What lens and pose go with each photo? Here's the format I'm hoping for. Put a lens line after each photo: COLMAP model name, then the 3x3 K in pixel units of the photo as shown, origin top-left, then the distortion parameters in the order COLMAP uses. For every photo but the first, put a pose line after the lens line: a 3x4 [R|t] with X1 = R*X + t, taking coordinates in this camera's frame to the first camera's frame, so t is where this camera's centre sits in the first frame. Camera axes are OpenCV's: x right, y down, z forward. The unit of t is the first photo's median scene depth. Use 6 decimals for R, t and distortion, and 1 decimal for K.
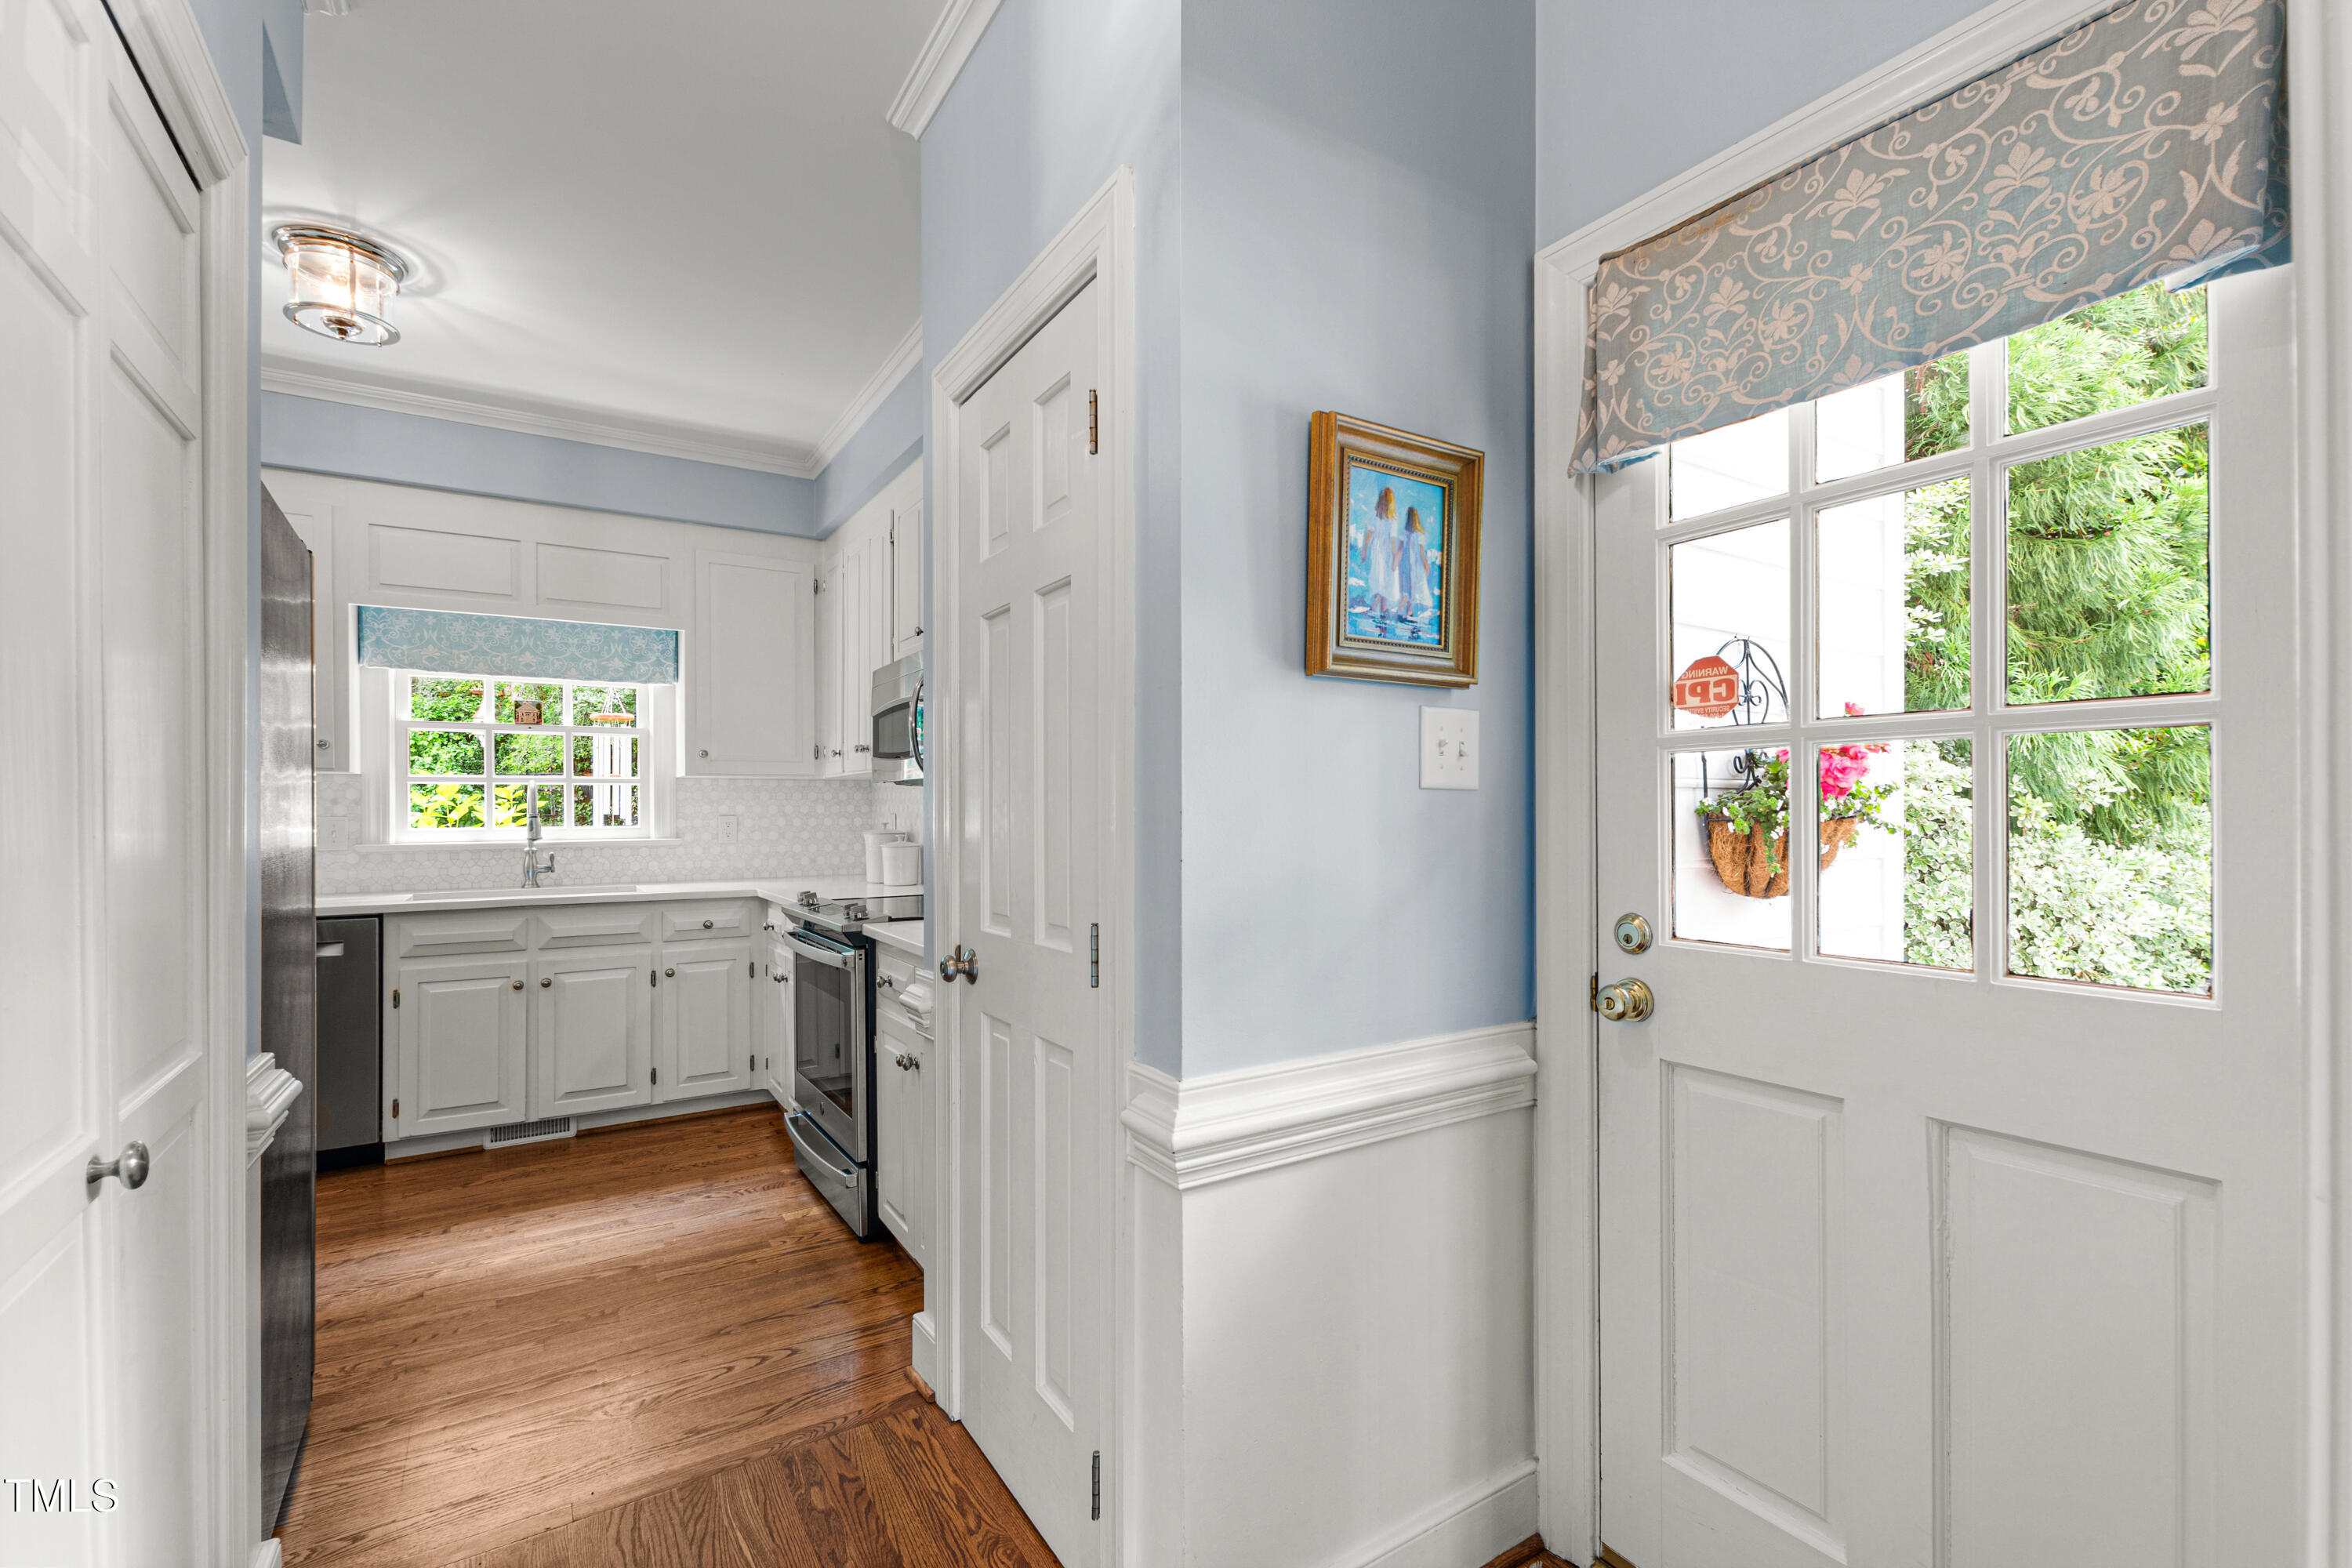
lens RADIAL K [[1027.7, 0, 1178.2], [0, 1027.7, 804.4], [0, 0, 1]] dist [0.009119, -0.003750]
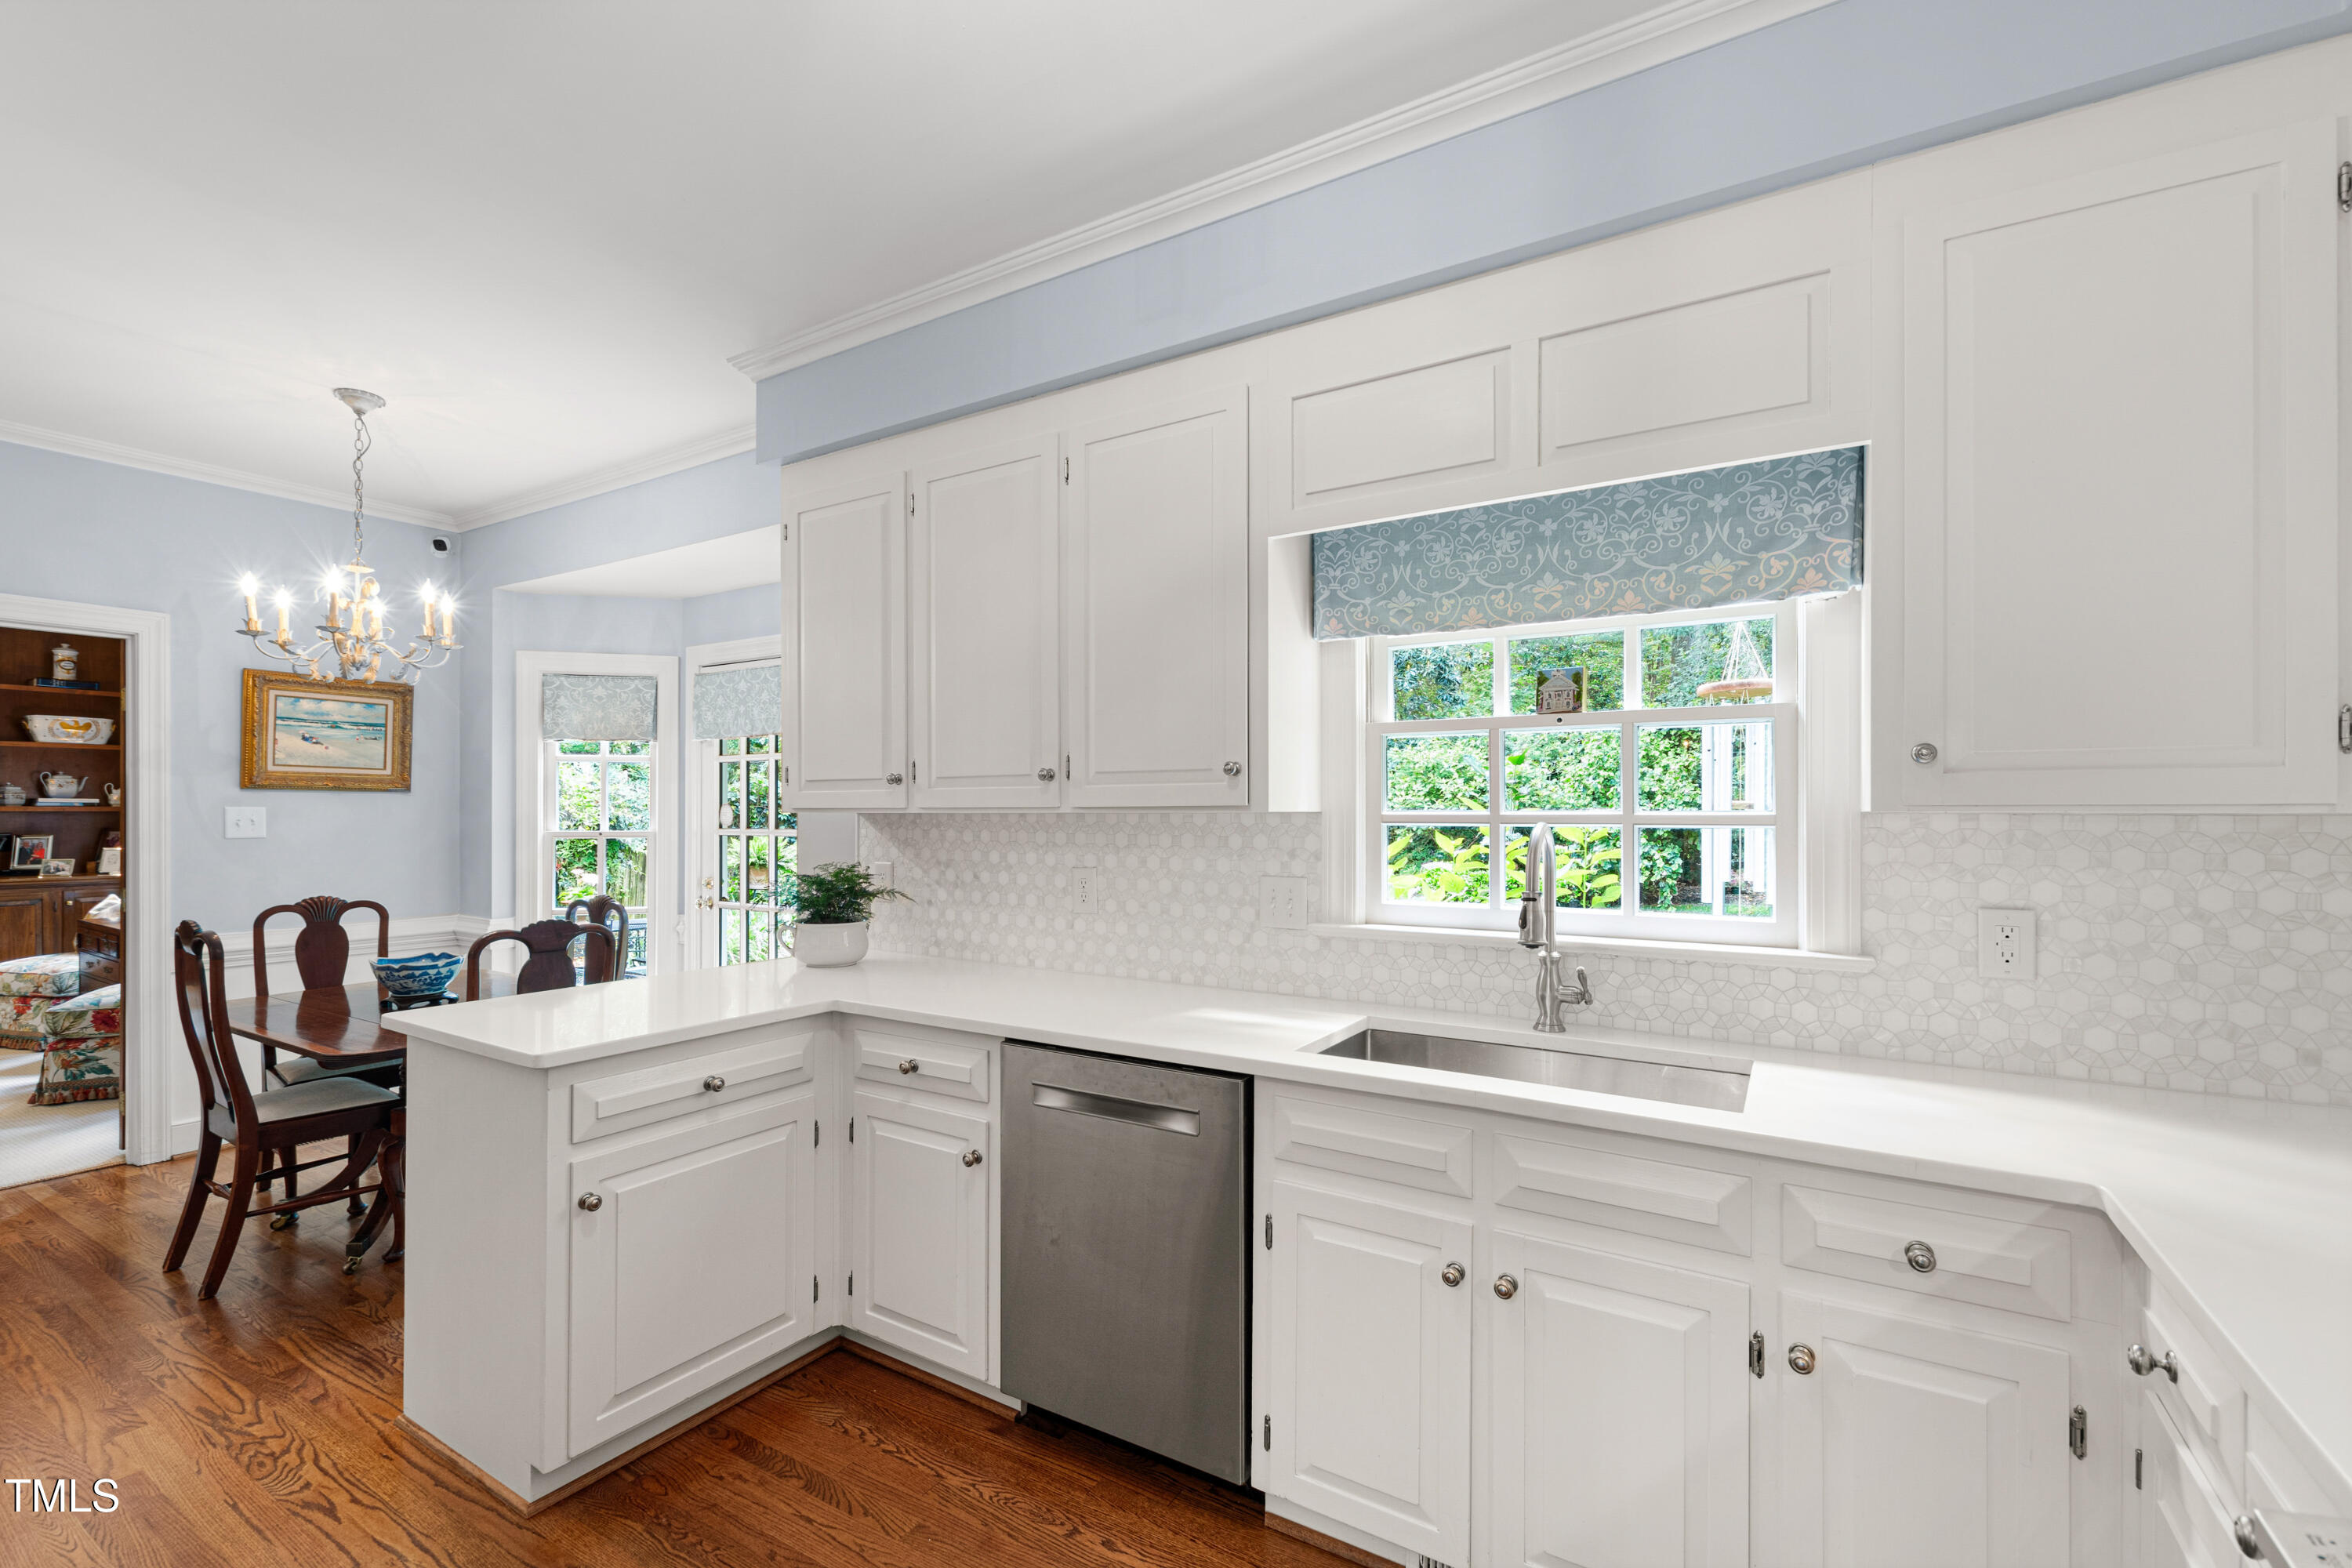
lens RADIAL K [[1027.7, 0, 1162.2], [0, 1027.7, 809.4], [0, 0, 1]] dist [0.009119, -0.003750]
pose [[0.428952, 0.001958, -0.903325, -0.236535], [-0.001052, 0.999998, 0.001668, -0.028704], [0.903327, 0.000235, 0.428953, 0.579537]]
